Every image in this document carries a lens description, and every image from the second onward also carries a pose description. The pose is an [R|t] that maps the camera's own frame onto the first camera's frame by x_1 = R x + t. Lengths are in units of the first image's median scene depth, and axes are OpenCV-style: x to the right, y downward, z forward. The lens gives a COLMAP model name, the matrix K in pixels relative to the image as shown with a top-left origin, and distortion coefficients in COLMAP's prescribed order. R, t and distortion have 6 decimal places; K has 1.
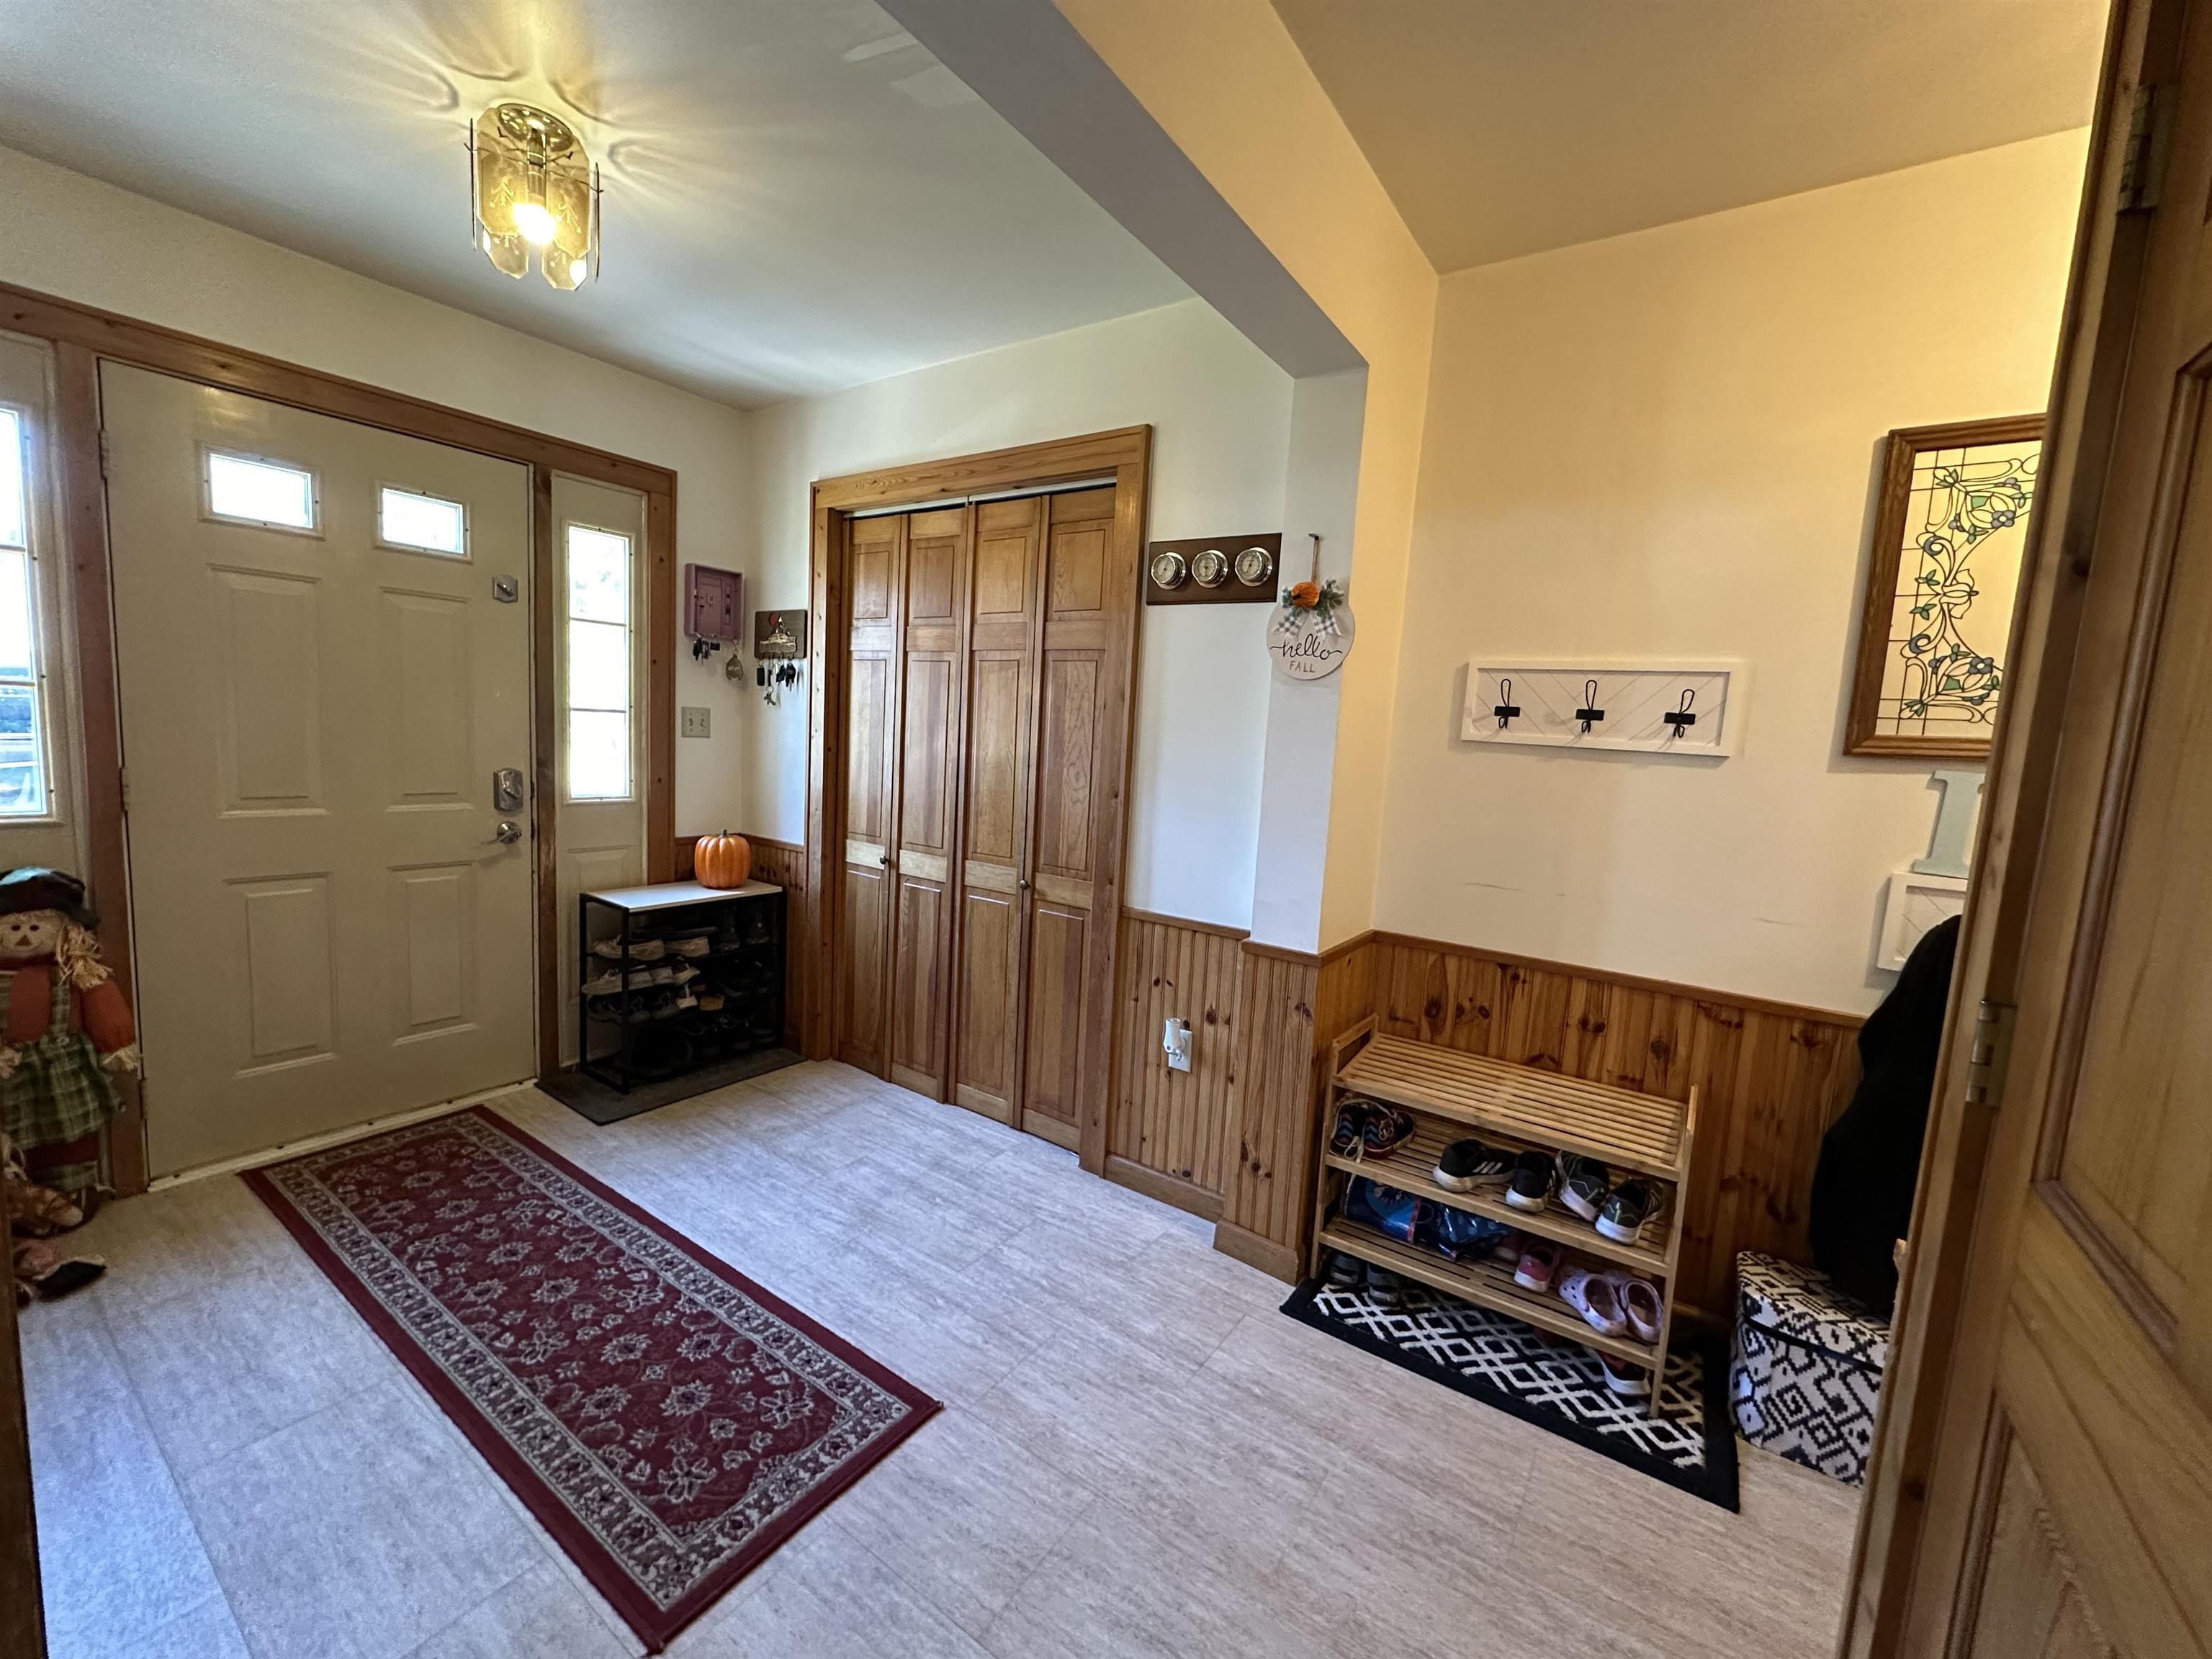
lens RADIAL K [[882.0, 0, 1104.0], [0, 882.0, 823.3], [0, 0, 1]] dist [-0.003946, 0.000370]
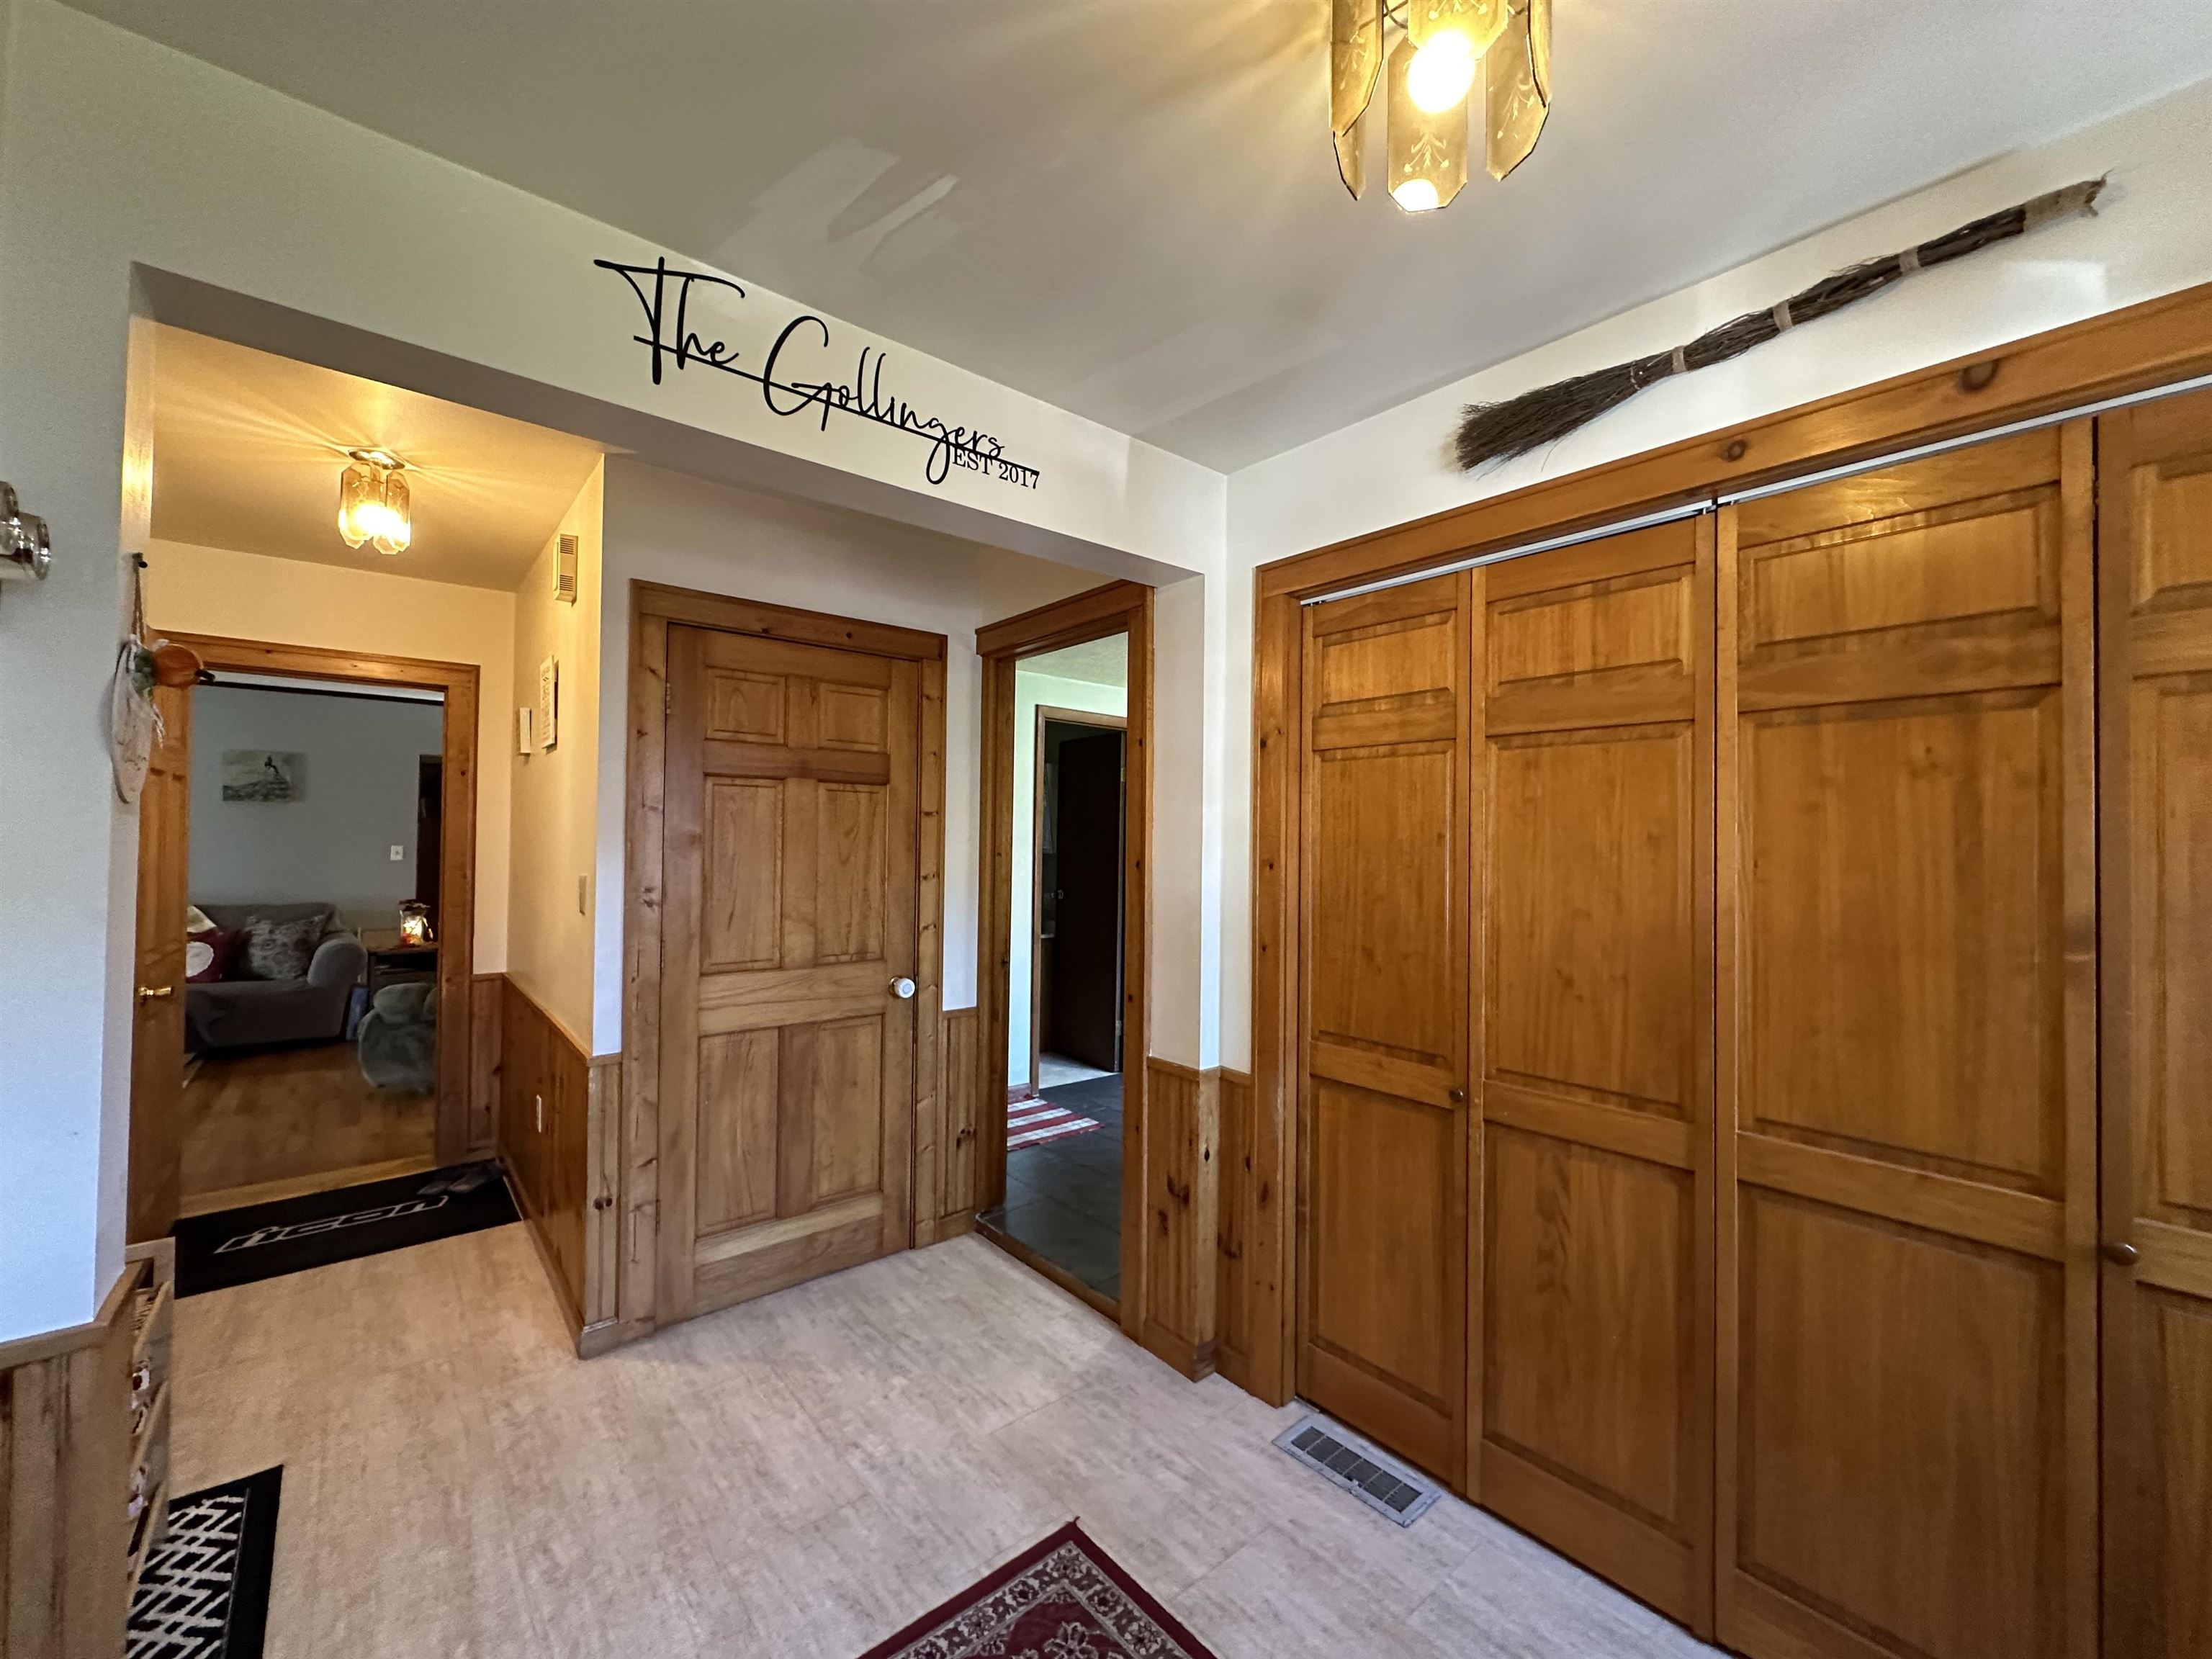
lens RADIAL K [[882.0, 0, 1104.0], [0, 882.0, 823.3], [0, 0, 1]] dist [-0.003946, 0.000370]
pose [[-0.963209, -0.061694, 0.261577, -0.718510], [-0.036320, 0.994248, 0.100755, -0.316148], [-0.266288, 0.087548, -0.959909, 1.884740]]
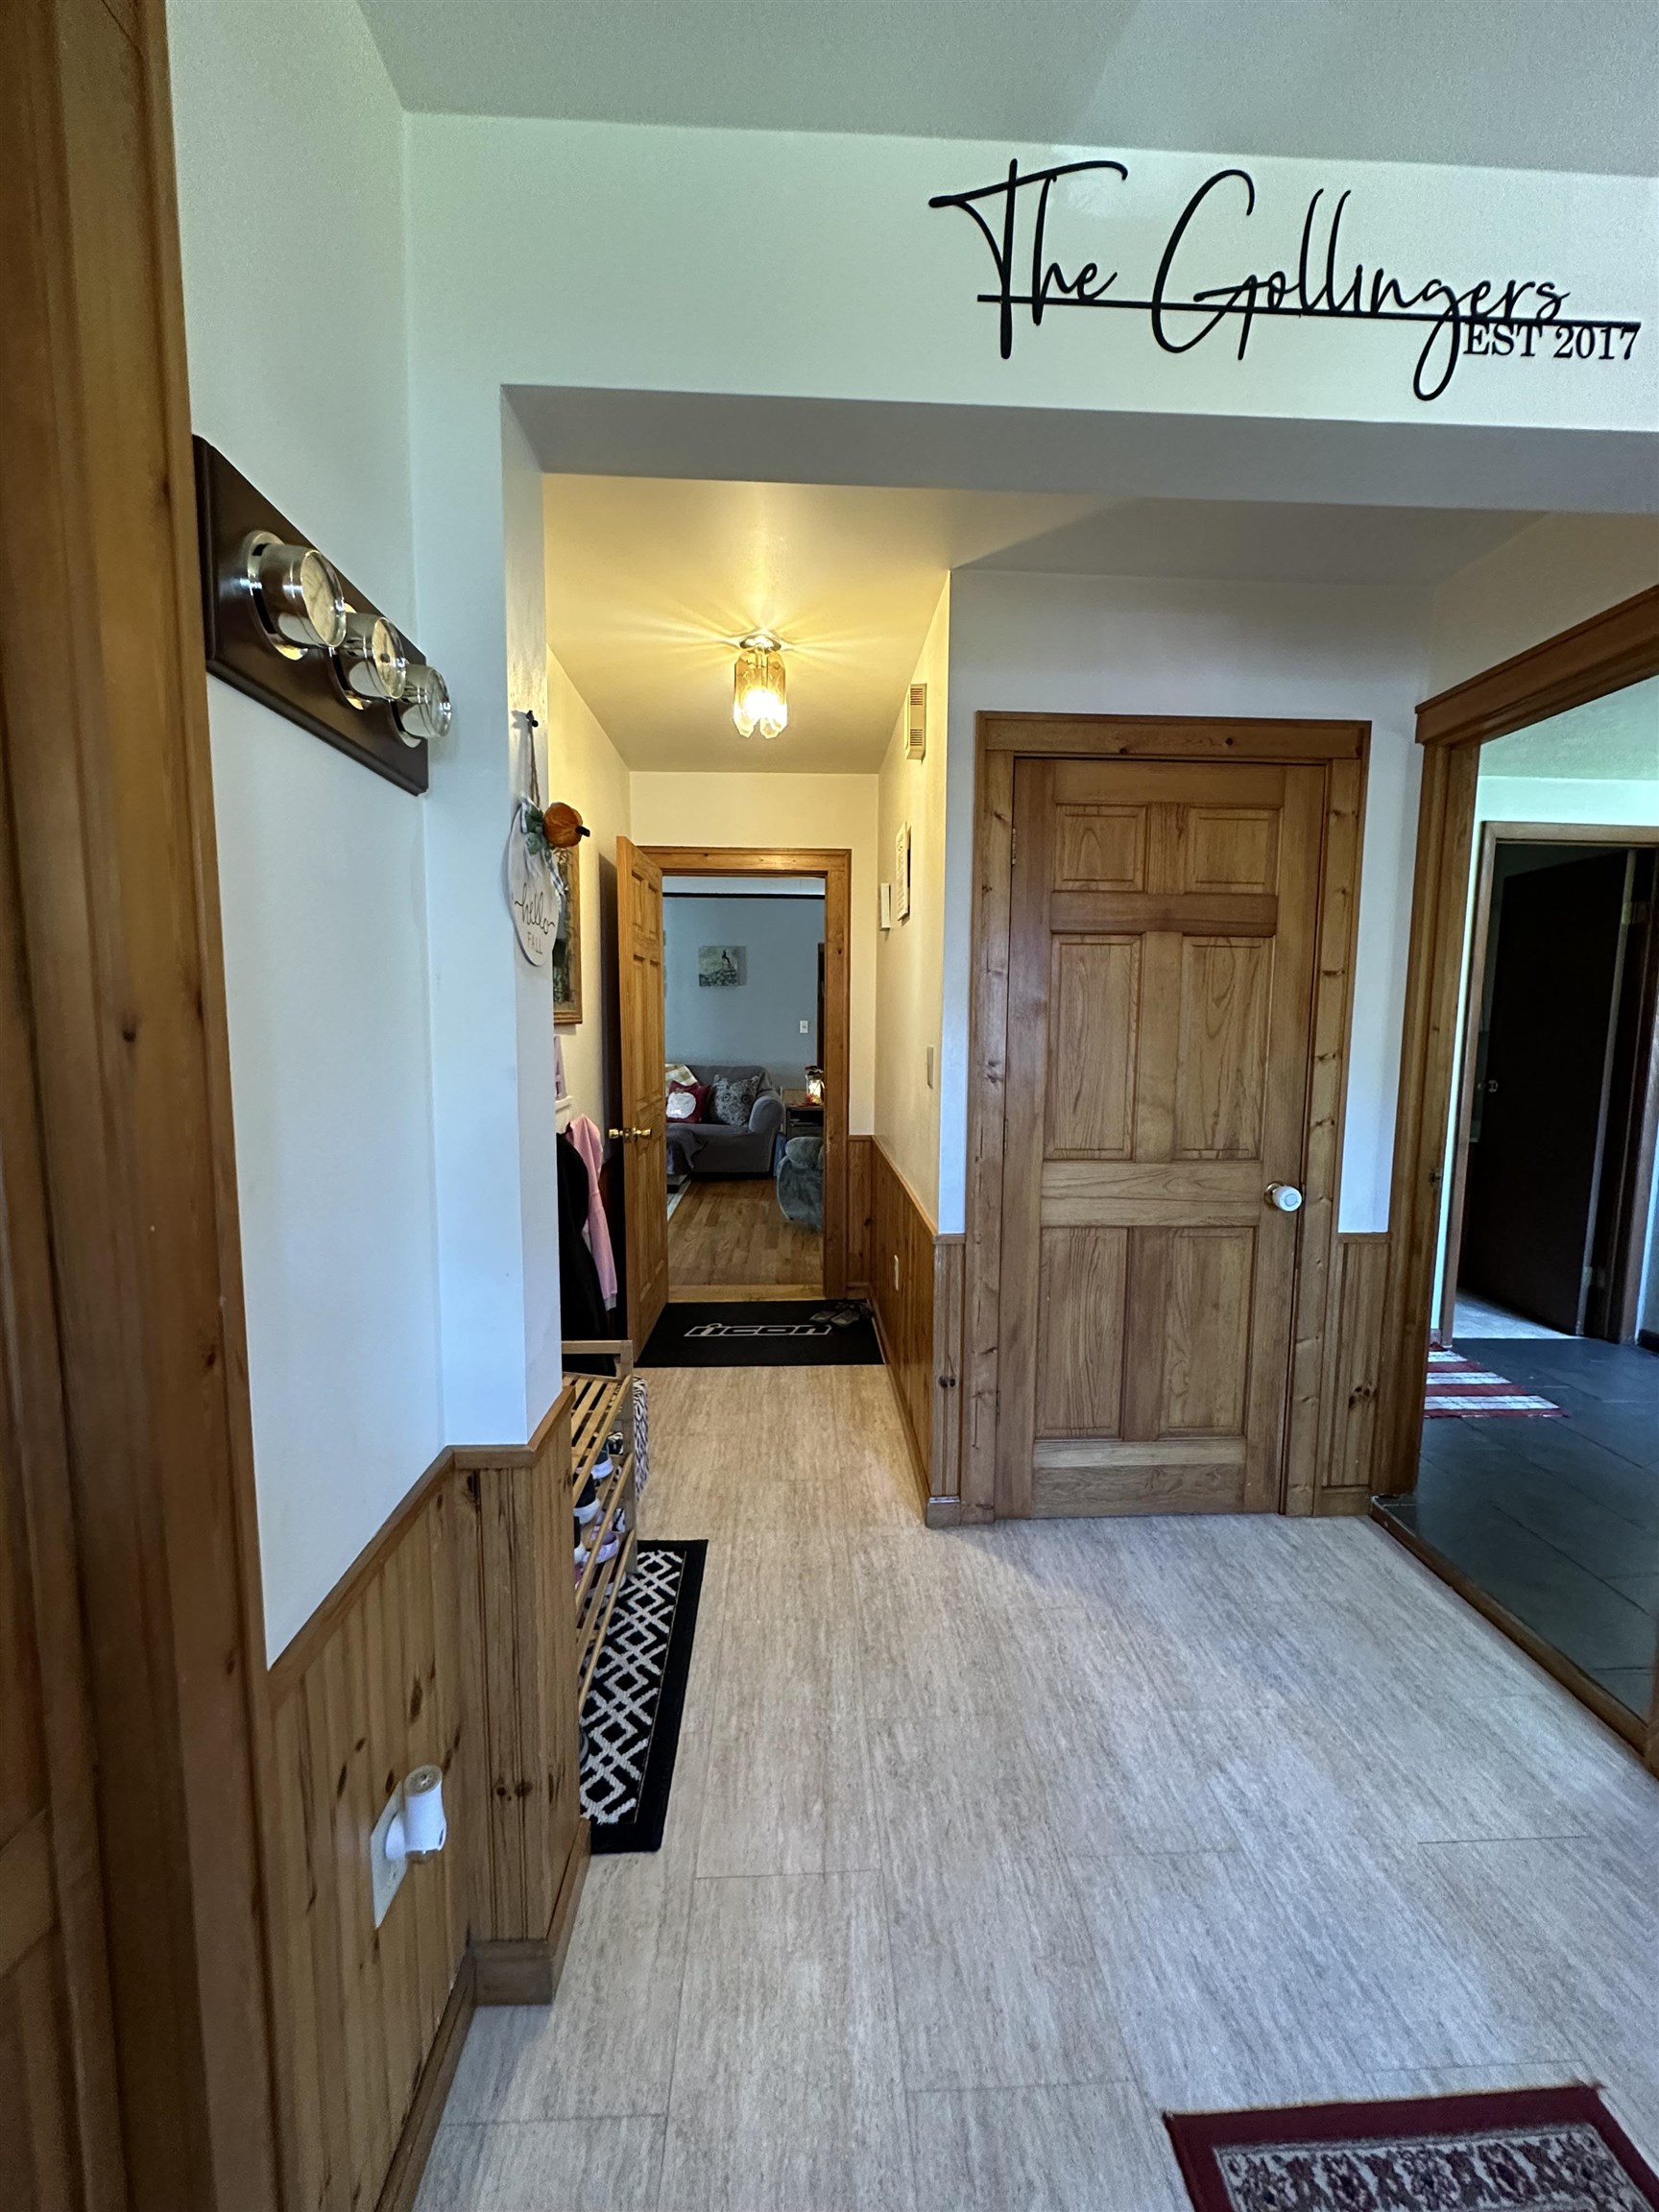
lens RADIAL K [[882.0, 0, 829.5], [0, 882.0, 1106.0], [0, 0, 1]] dist [-0.003946, 0.000370]
pose [[-0.601390, -0.143797, 0.785909, -0.496194], [0.046658, 0.975670, 0.214221, -0.258883], [-0.797592, 0.165499, -0.580049, 1.641879]]
